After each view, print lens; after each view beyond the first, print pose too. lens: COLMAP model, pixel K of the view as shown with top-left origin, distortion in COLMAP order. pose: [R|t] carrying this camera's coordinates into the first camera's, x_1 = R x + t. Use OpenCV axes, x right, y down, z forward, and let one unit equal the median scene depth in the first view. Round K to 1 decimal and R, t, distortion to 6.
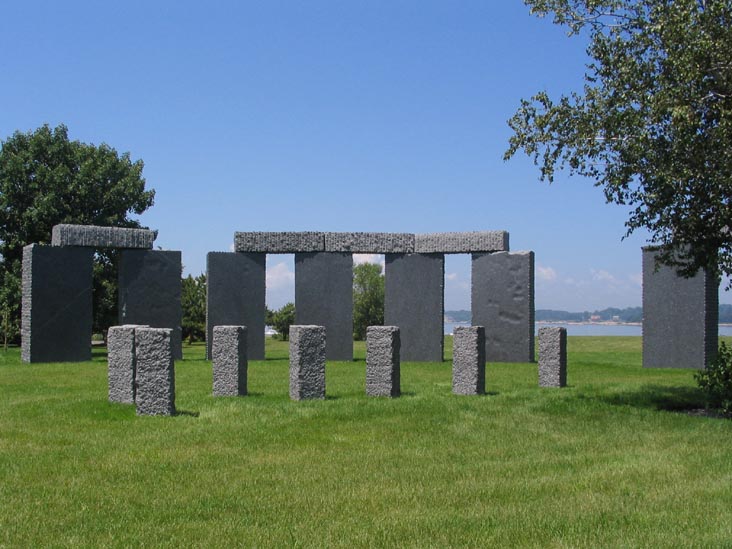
lens RADIAL K [[829.6, 0, 366.0], [0, 829.6, 274.5], [0, 0, 1]] dist [-0.208137, 0.201626]
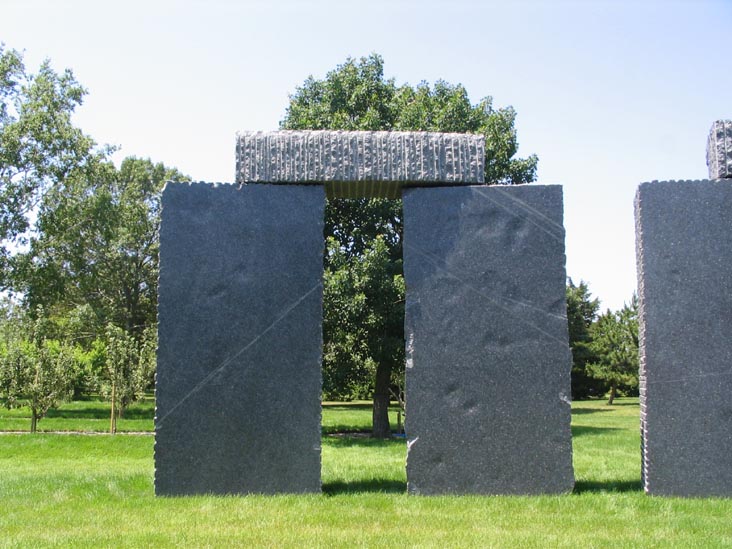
lens RADIAL K [[829.6, 0, 366.0], [0, 829.6, 274.5], [0, 0, 1]] dist [-0.208137, 0.201626]
pose [[0.875136, -0.055548, -0.480678, -0.126531], [0.026852, 0.997433, -0.066376, 0.031768], [0.483131, 0.045181, 0.874381, 0.630192]]
